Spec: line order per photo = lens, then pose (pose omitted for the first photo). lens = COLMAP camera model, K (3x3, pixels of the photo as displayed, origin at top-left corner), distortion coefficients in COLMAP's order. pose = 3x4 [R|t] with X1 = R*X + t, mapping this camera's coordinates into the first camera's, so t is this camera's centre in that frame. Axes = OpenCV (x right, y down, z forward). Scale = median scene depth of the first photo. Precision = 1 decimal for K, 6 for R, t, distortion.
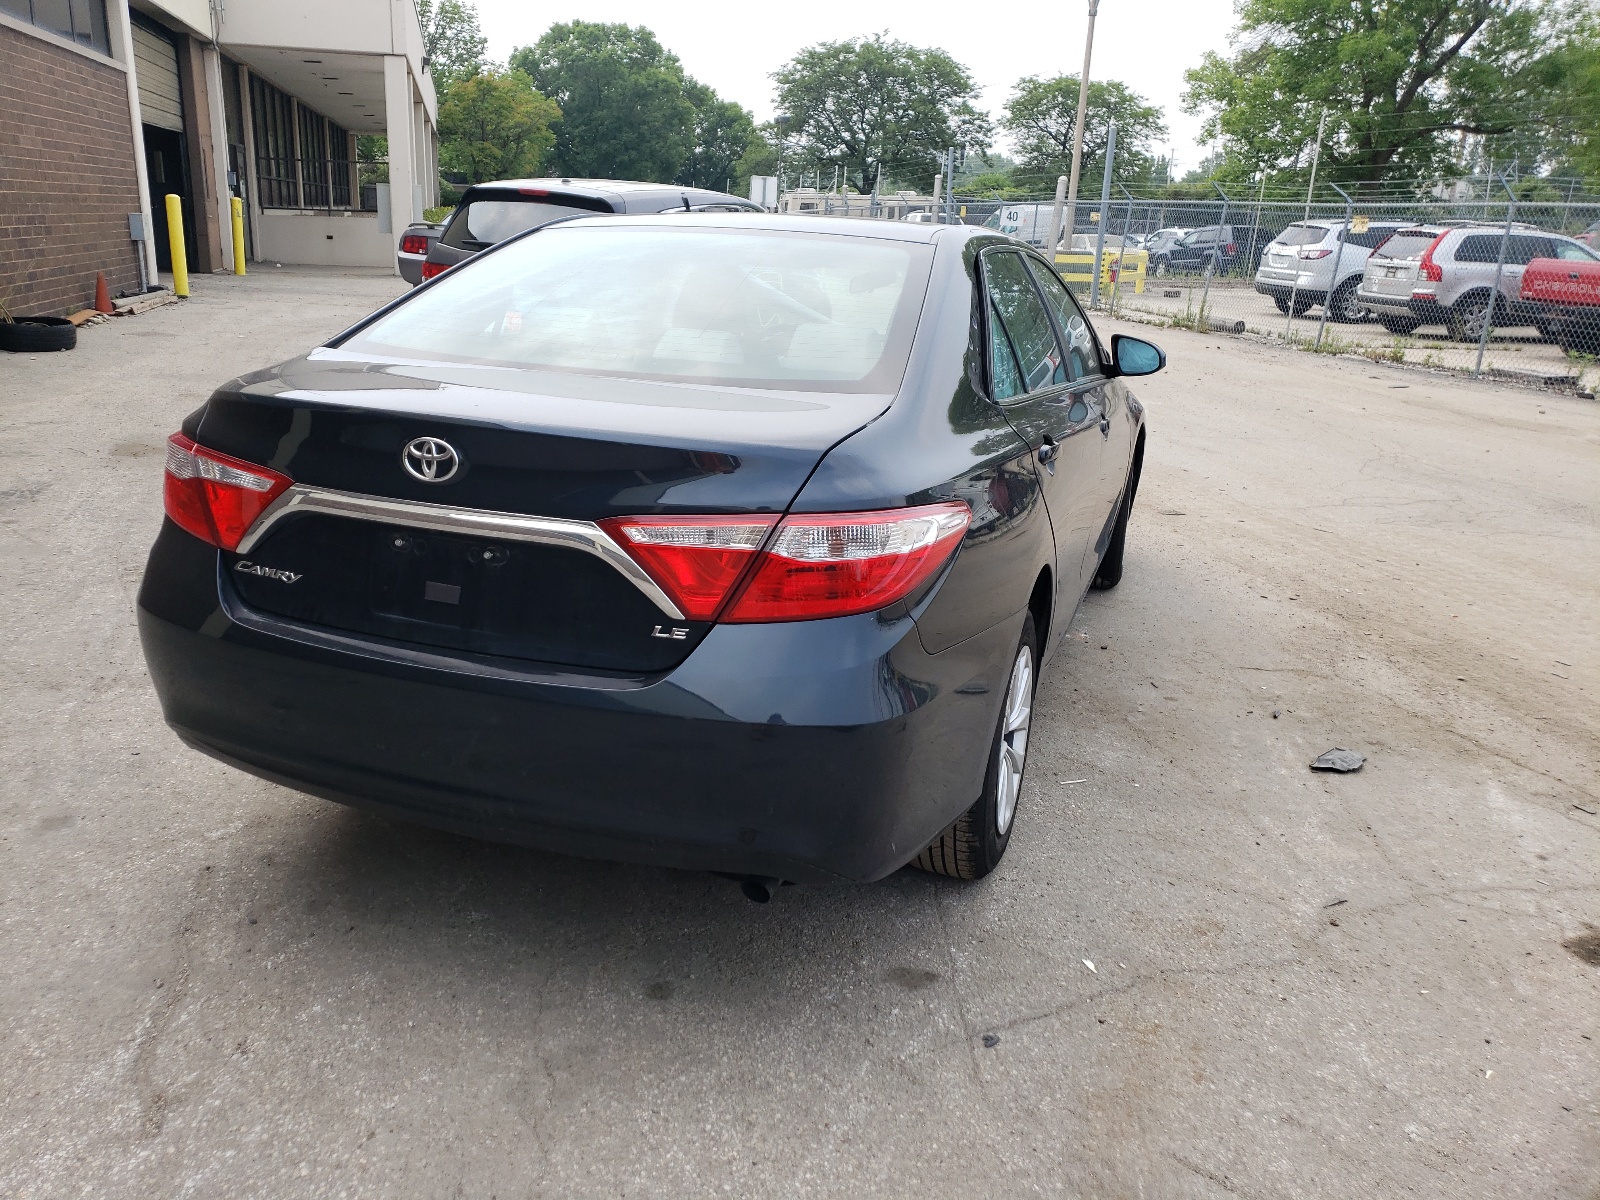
lens RADIAL K [[1260.2, 0, 743.9], [0, 1260.2, 617.8], [0, 0, 1]] dist [0.005859, 0.017854]
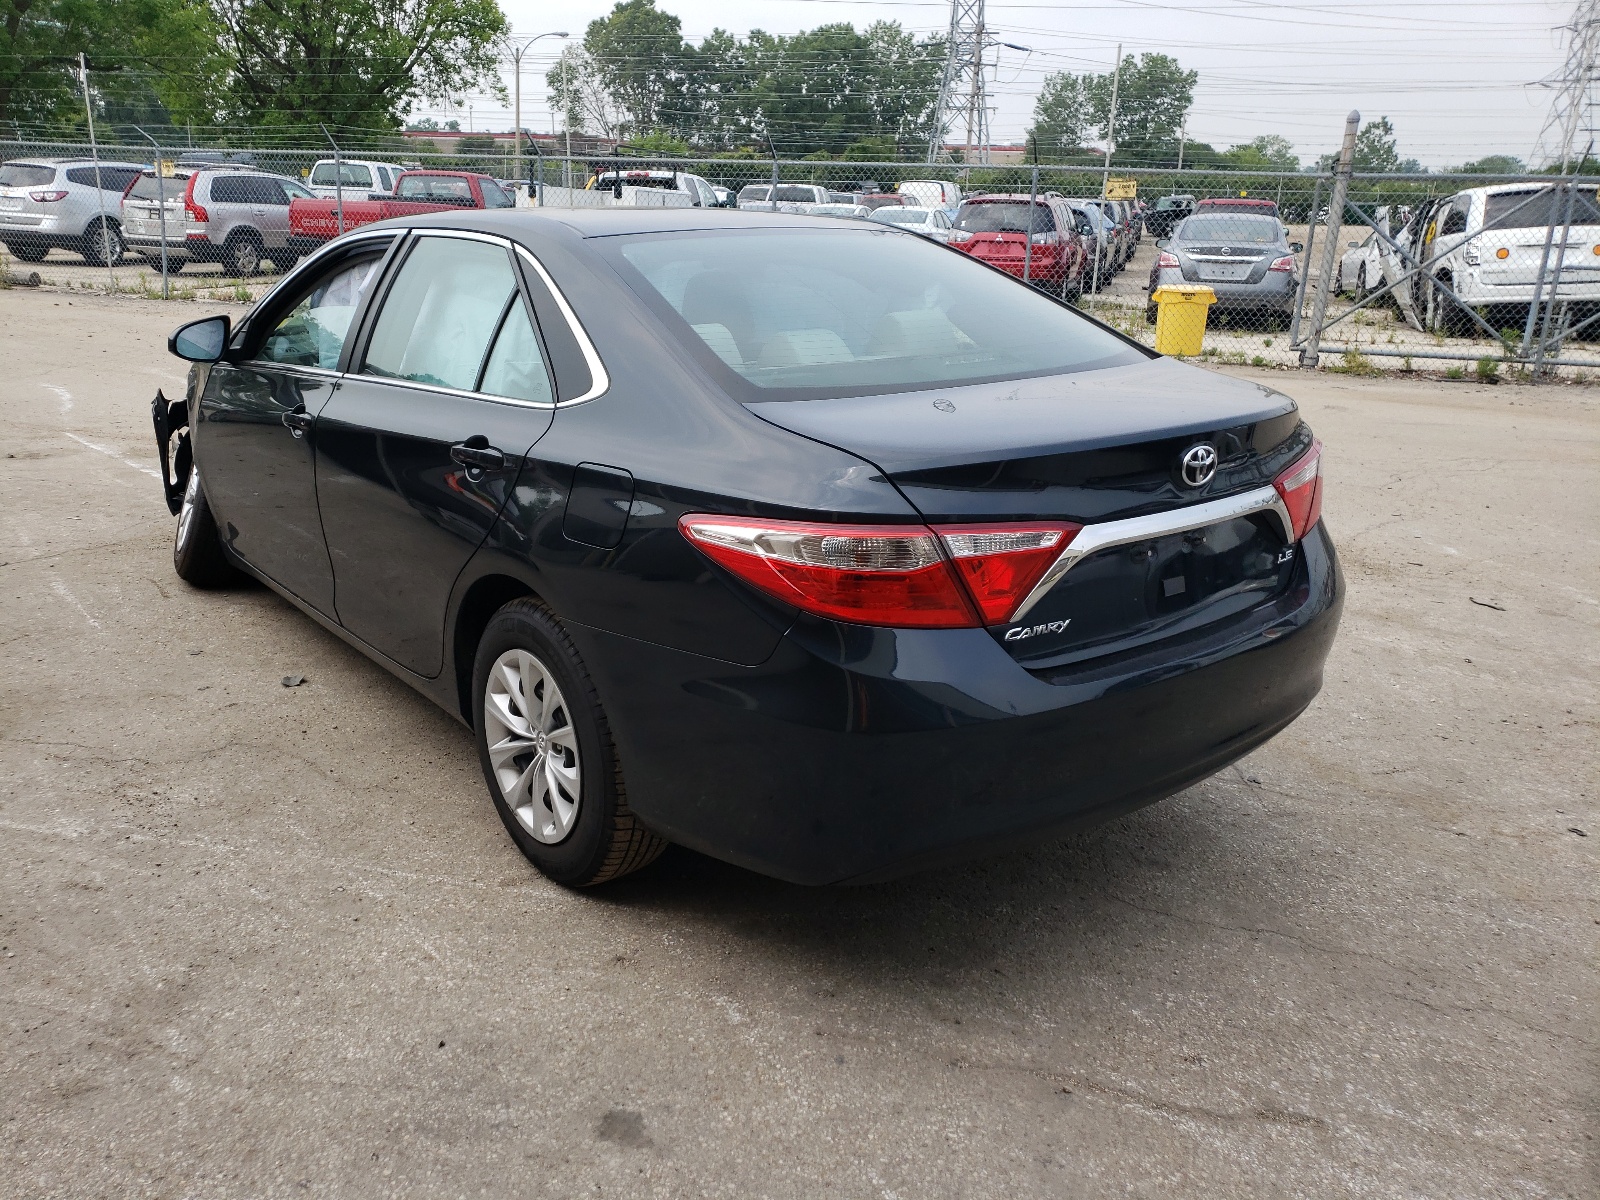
lens RADIAL K [[1260.2, 0, 743.9], [0, 1260.2, 617.8], [0, 0, 1]] dist [0.005859, 0.017854]
pose [[0.503318, -0.295825, 0.811886, -0.173997], [0.253899, 0.948728, 0.188285, -0.038747], [-0.825958, 0.111370, 0.552622, 0.090935]]
